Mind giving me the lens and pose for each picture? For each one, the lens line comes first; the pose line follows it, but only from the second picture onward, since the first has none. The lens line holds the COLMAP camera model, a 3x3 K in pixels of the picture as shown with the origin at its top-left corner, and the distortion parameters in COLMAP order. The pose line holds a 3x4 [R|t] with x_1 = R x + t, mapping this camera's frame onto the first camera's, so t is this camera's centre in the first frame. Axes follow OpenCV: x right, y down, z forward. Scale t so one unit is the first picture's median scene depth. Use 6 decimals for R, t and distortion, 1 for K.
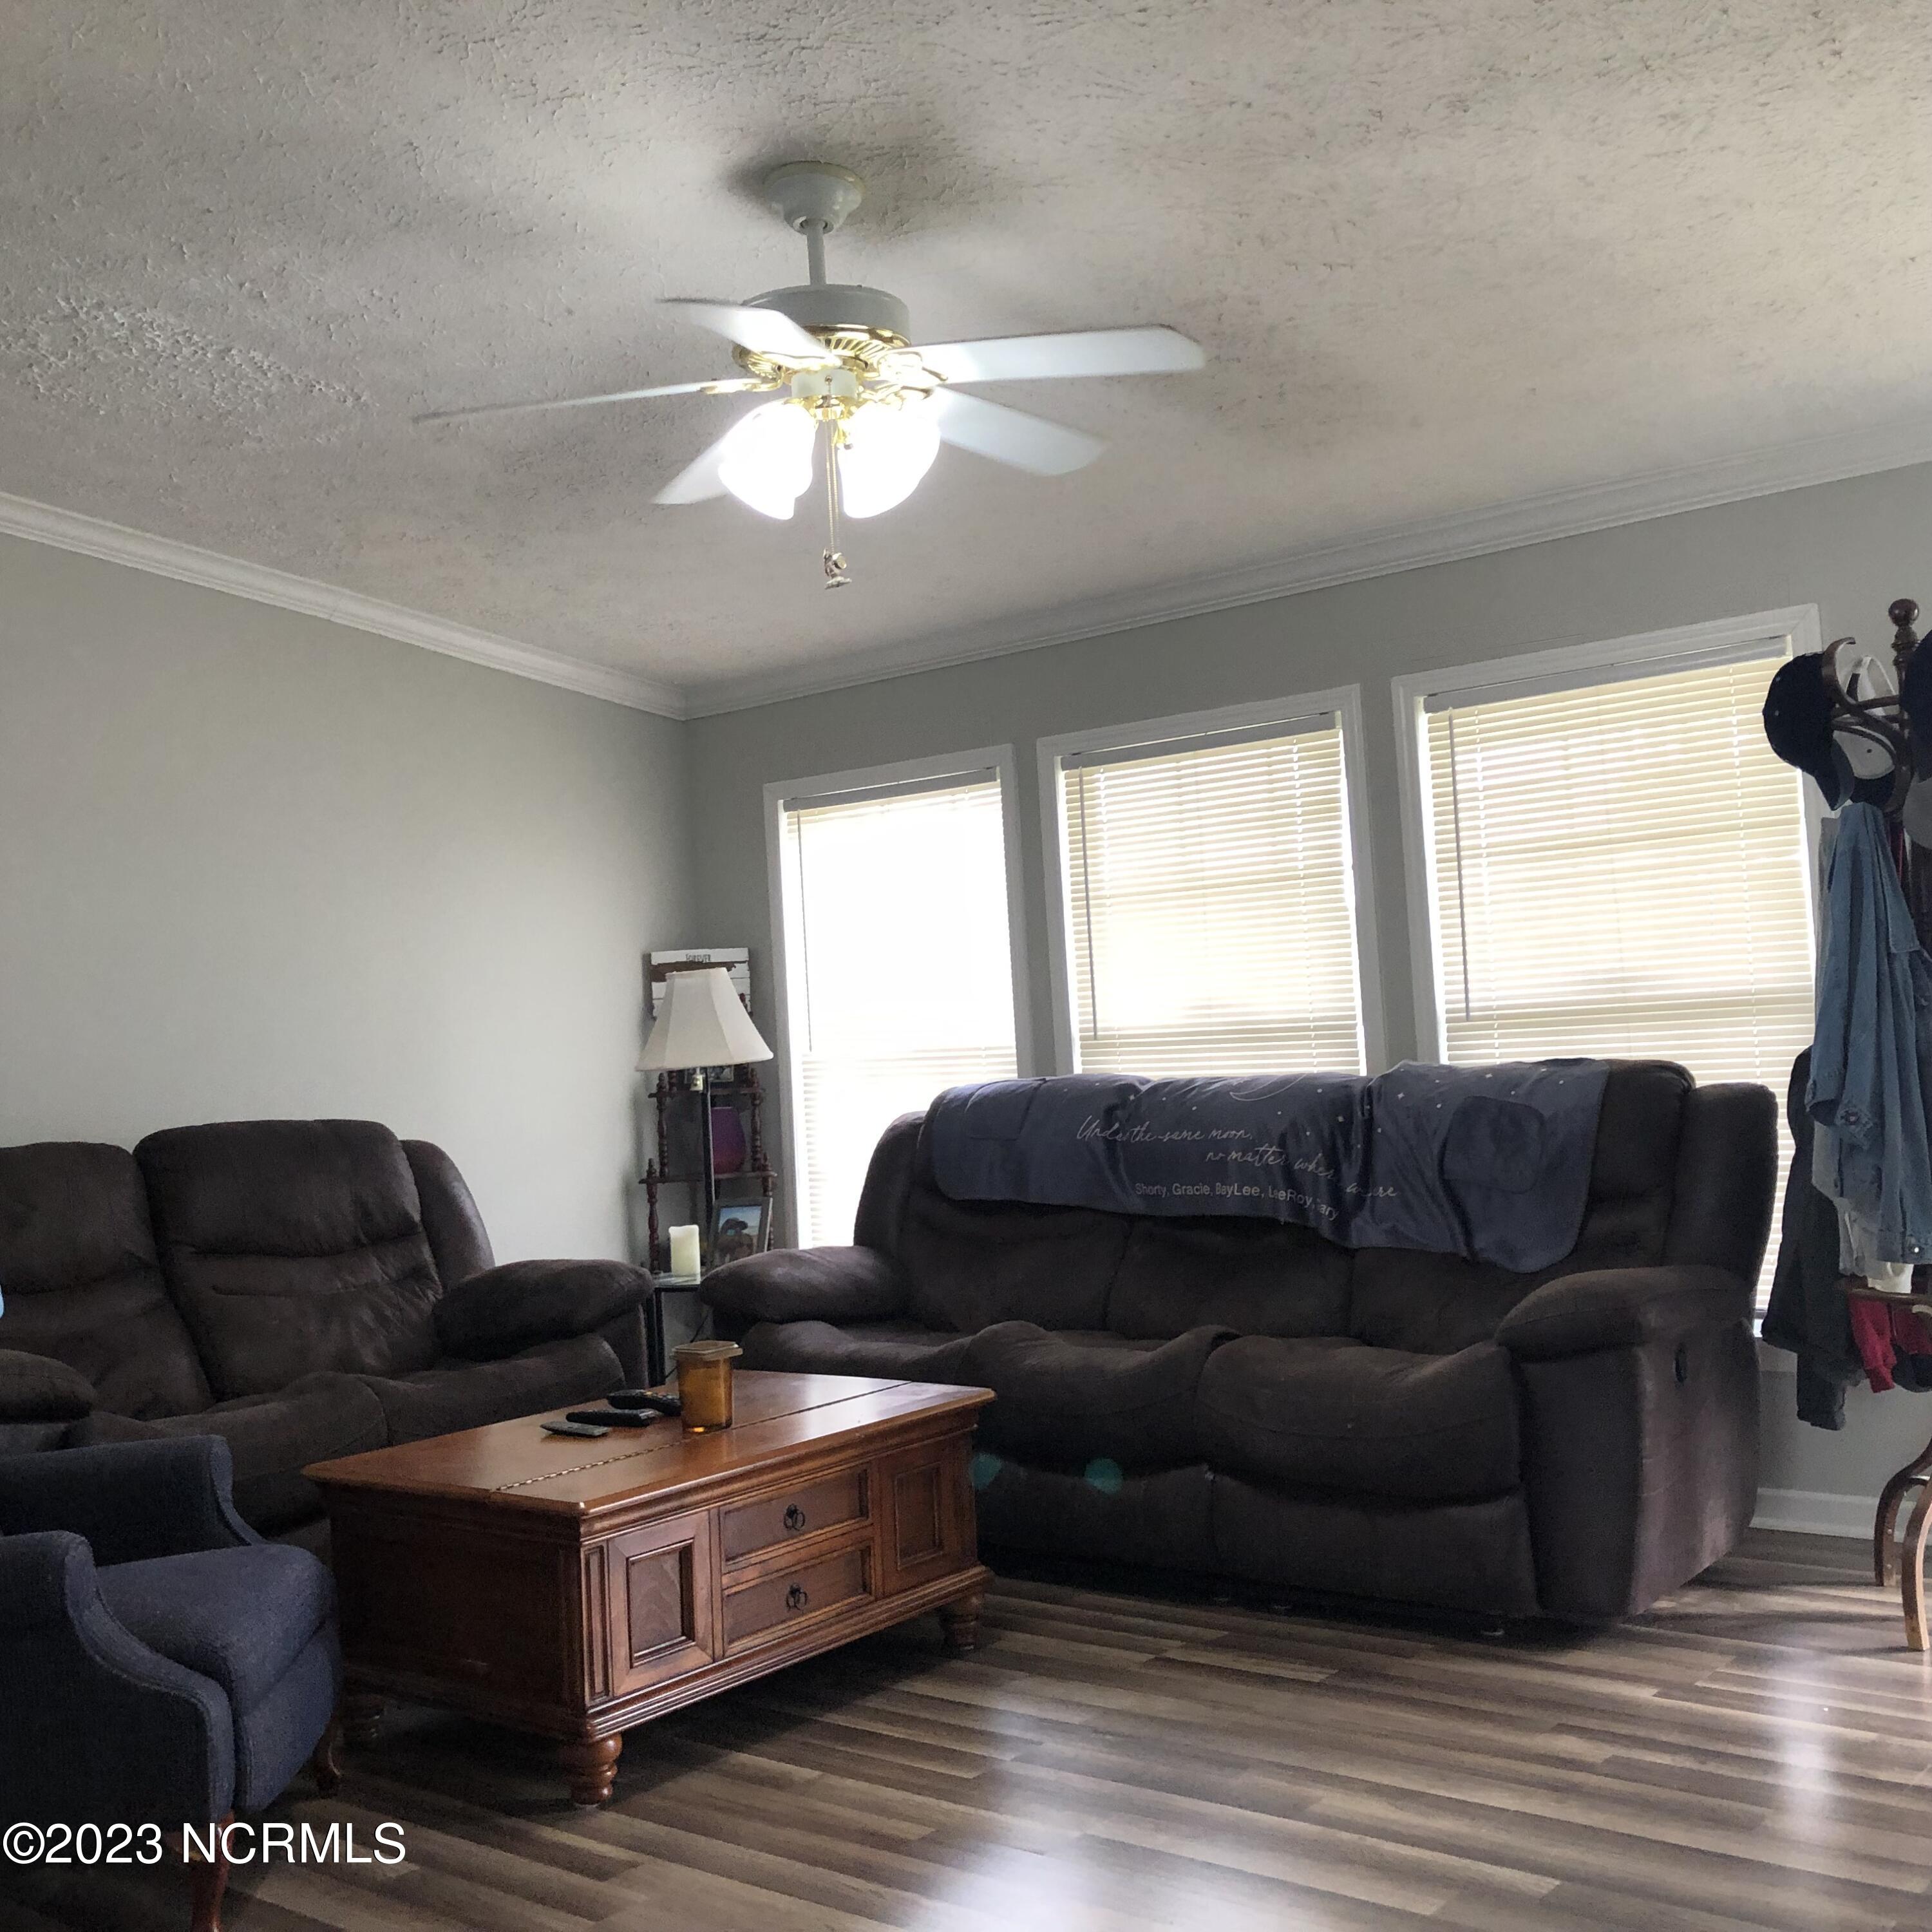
lens RADIAL K [[2146.7, 0, 966.0], [0, 2146.7, 966.0], [0, 0, 1]] dist [0.186130, -0.547974]
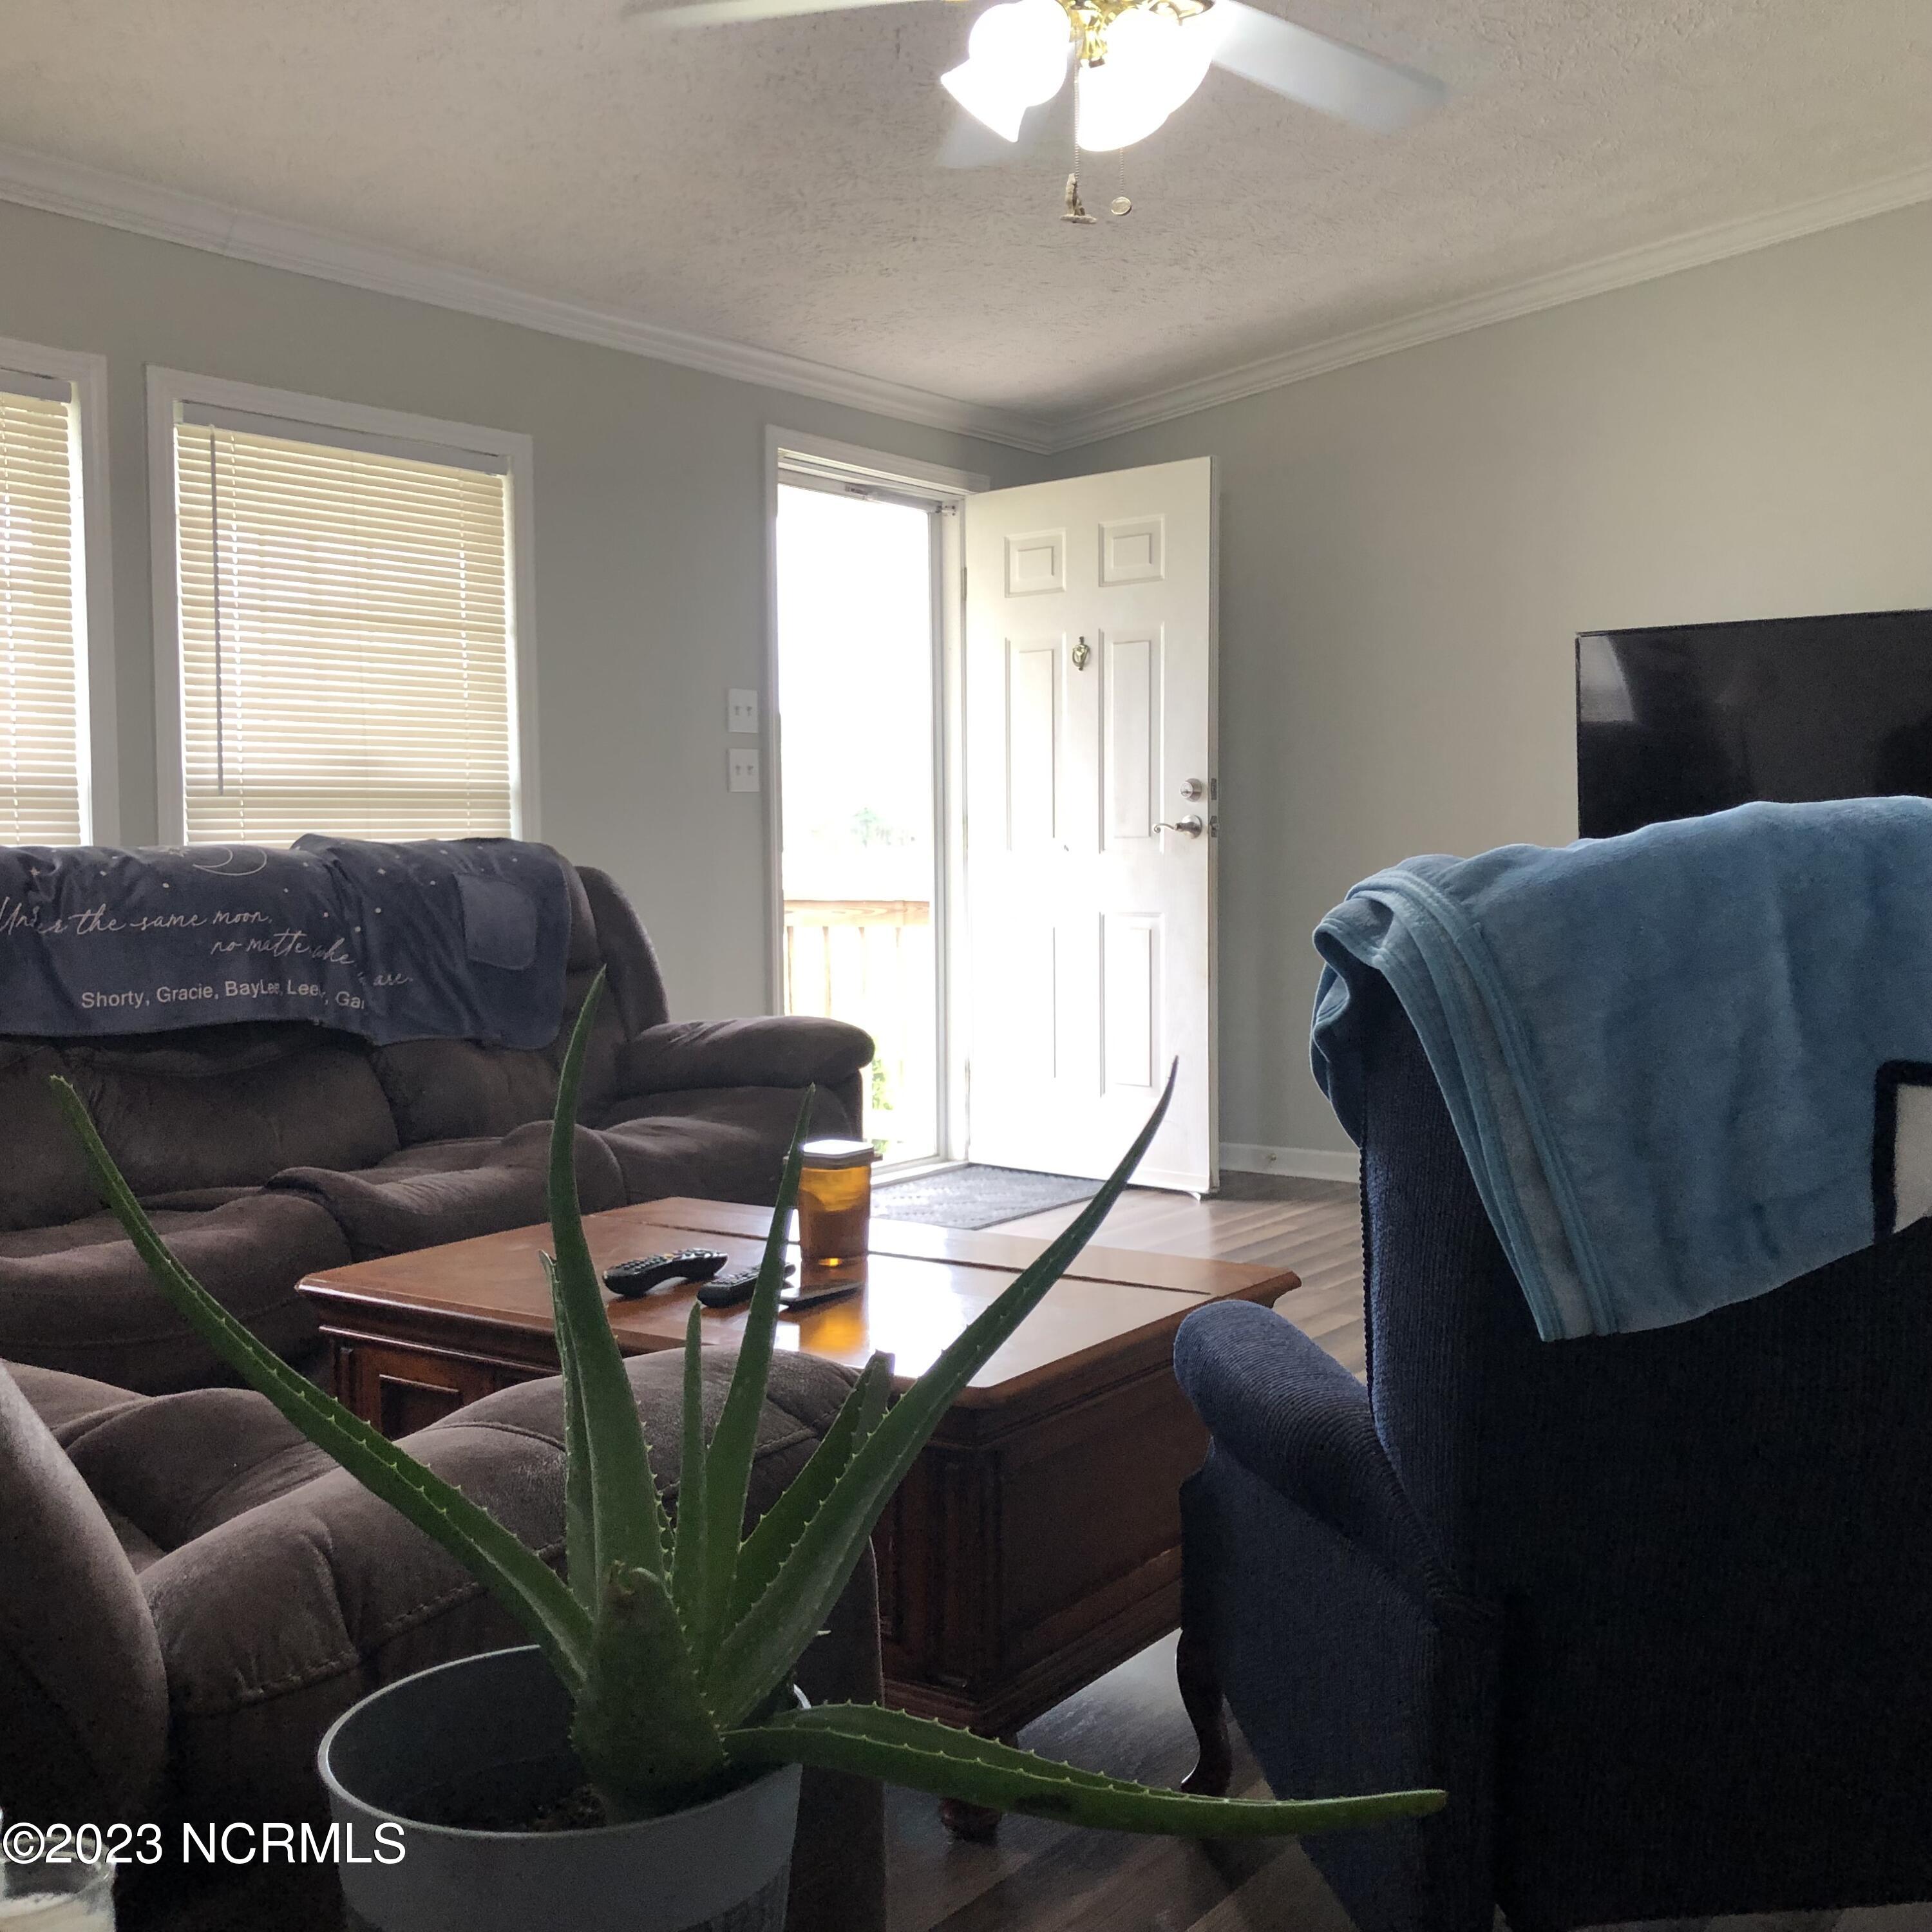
lens RADIAL K [[2146.7, 0, 966.0], [0, 2146.7, 966.0], [0, 0, 1]] dist [0.186130, -0.547974]
pose [[0.329722, -0.012748, 0.943992, -0.517681], [-0.057251, 0.997799, 0.033471, 0.049577], [-0.942341, -0.065080, 0.328266, 0.450216]]
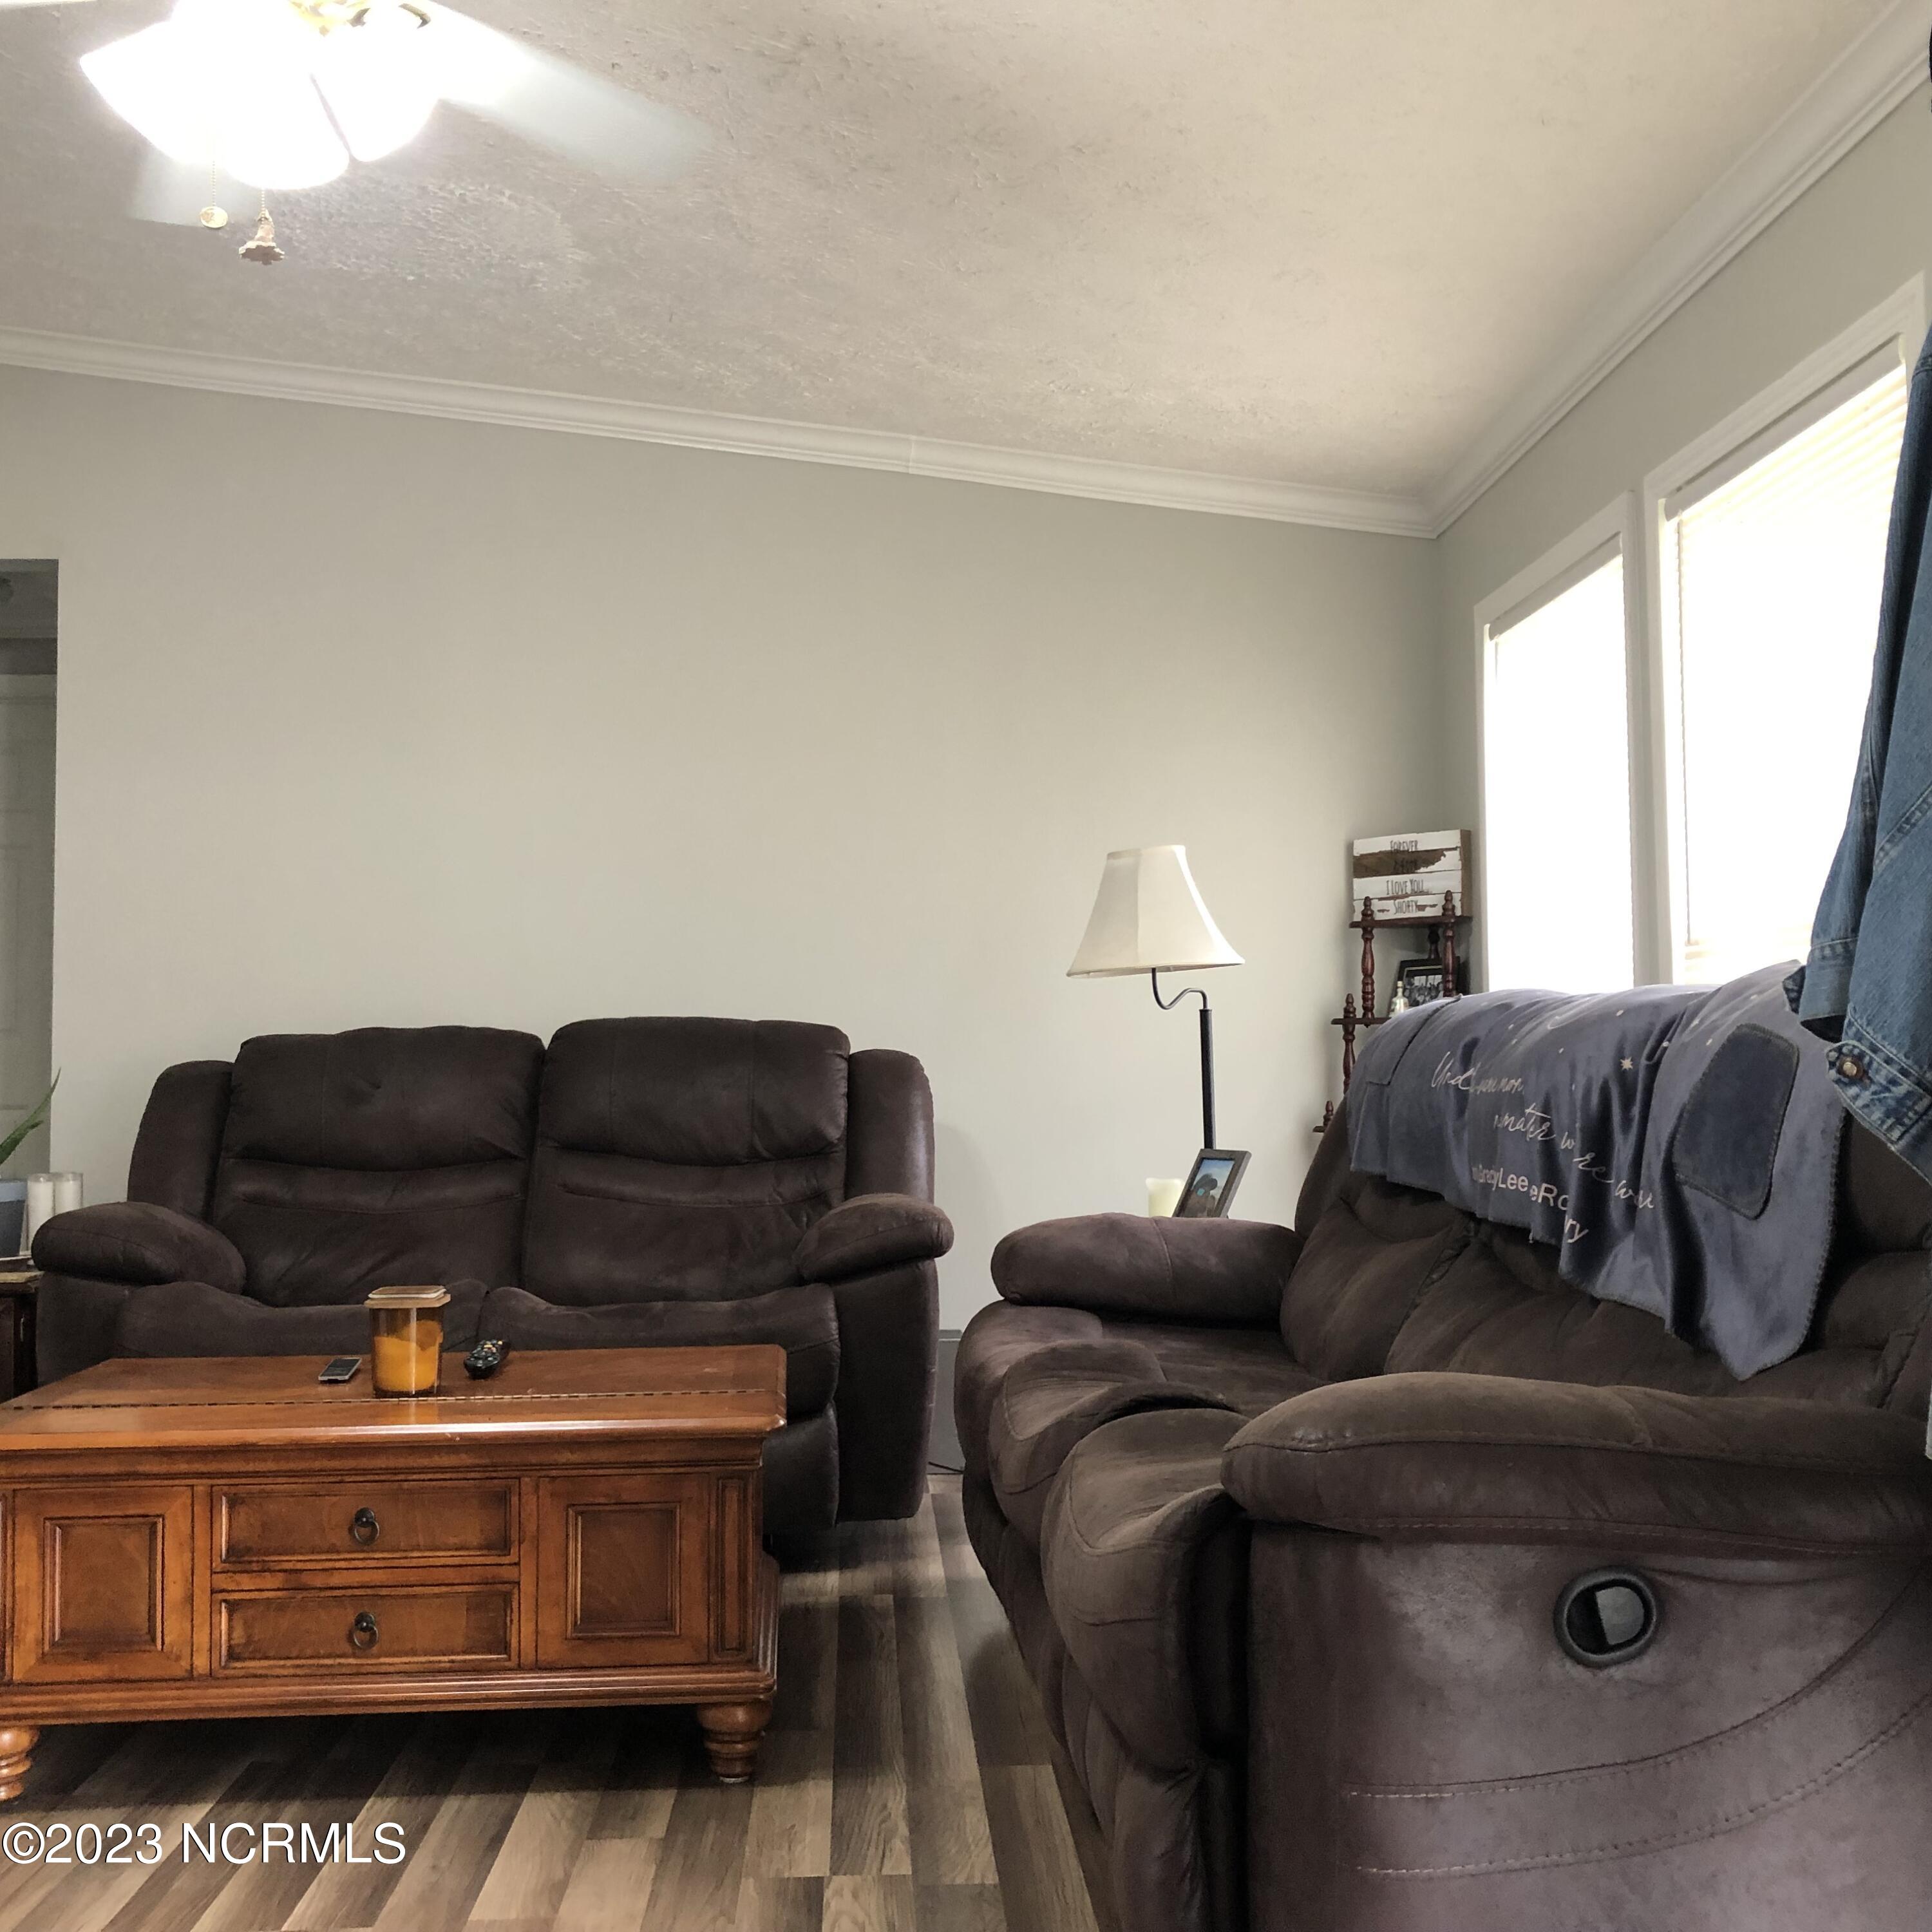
lens RADIAL K [[2146.7, 0, 966.0], [0, 2146.7, 966.0], [0, 0, 1]] dist [0.186130, -0.547974]
pose [[0.649662, 0.008920, -0.760171, 0.447486], [0.002334, 0.999903, 0.013728, 0.035075], [0.760220, -0.010693, 0.649578, 0.474211]]
